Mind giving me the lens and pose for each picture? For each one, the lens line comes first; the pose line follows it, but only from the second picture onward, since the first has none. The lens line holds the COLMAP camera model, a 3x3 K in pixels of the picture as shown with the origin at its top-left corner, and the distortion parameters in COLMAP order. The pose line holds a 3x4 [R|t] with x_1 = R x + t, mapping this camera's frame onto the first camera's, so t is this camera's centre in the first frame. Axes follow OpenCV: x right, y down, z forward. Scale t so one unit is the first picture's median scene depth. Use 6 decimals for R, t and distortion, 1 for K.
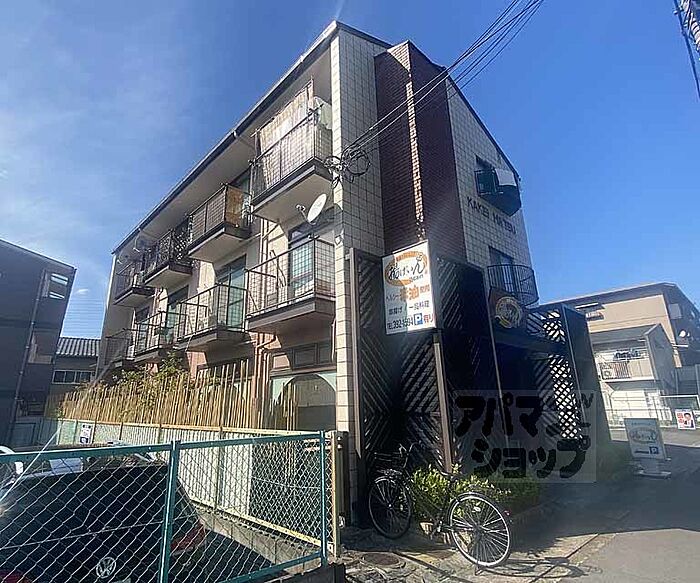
lens RADIAL K [[387.1, 0, 331.3], [0, 387.1, 292.5], [0, 0, 1]] dist [0.026307, -0.000108]
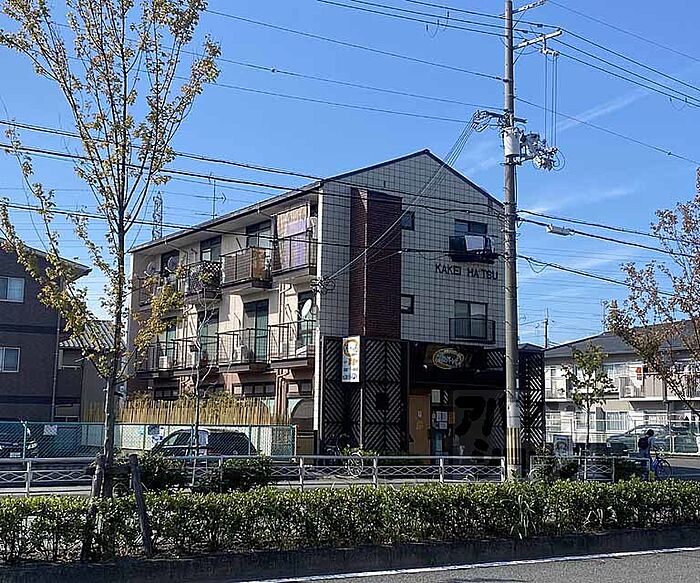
lens RADIAL K [[1042.3, 0, 350.0], [0, 1042.3, 291.5], [0, 0, 1]] dist [-0.017423, -0.022550]
pose [[0.988217, 0.011212, -0.152646, 0.676516], [0.012941, 0.987622, 0.156318, -0.793275], [0.152509, -0.156452, 0.975840, -2.742146]]
